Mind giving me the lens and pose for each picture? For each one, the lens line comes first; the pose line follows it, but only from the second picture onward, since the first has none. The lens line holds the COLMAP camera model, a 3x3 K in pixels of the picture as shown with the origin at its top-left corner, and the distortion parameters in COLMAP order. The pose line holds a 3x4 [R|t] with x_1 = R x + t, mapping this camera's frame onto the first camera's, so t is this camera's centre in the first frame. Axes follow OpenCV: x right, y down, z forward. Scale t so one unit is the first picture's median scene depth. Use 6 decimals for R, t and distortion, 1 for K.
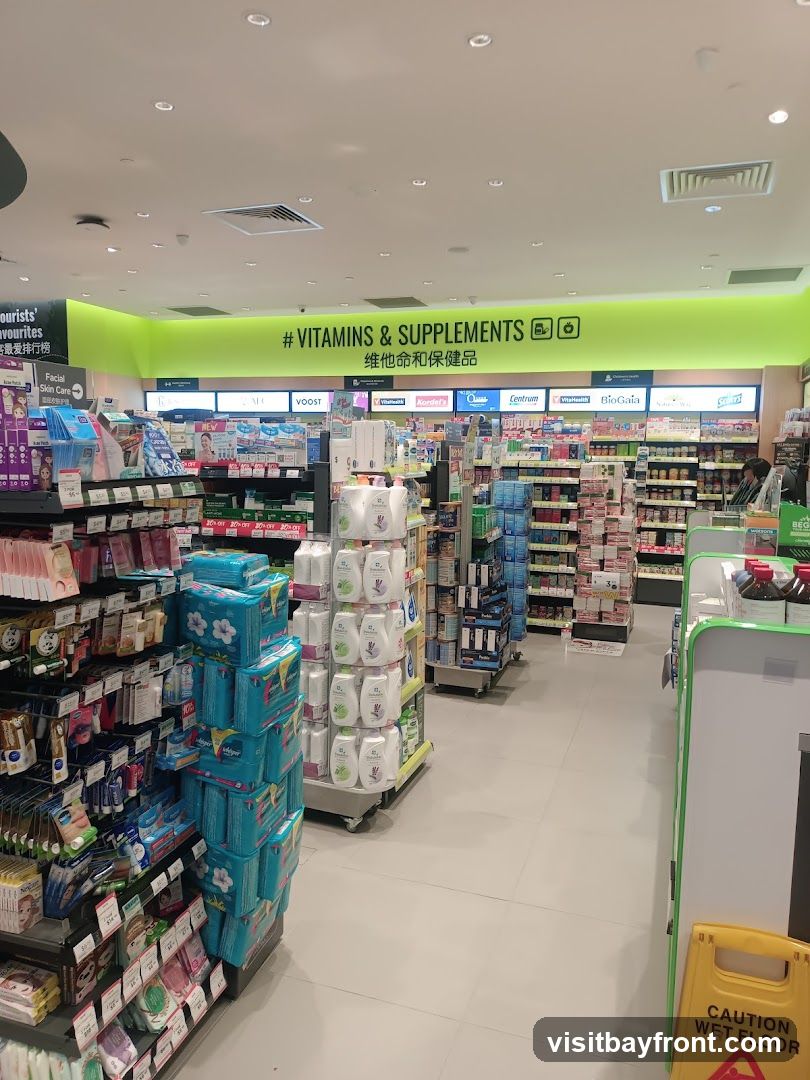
lens RADIAL K [[789.4, 0, 405.0], [0, 789.4, 540.0], [0, 0, 1]] dist [0.034381, -0.032753]
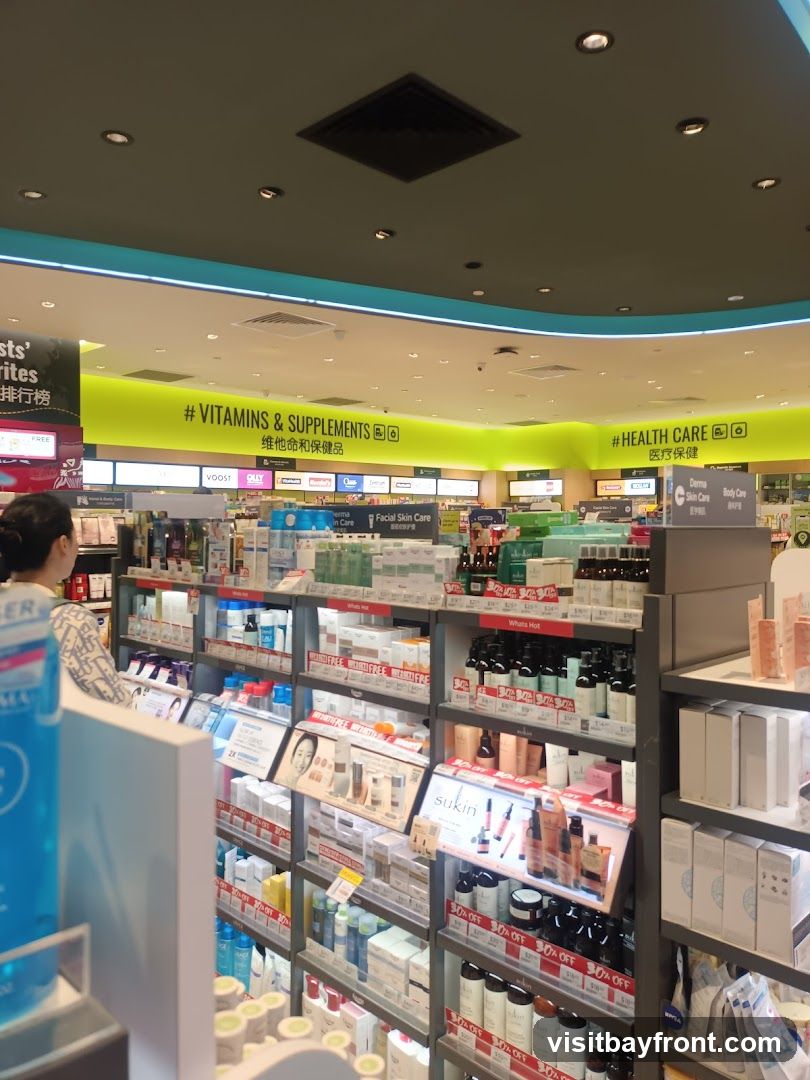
lens RADIAL K [[789.4, 0, 405.0], [0, 789.4, 540.0], [0, 0, 1]] dist [0.034381, -0.032753]
pose [[0.411432, -0.041609, 0.910490, -0.984774], [0.108454, 0.994095, -0.003578, -0.070392], [-0.904965, 0.100219, 0.413515, 0.399171]]
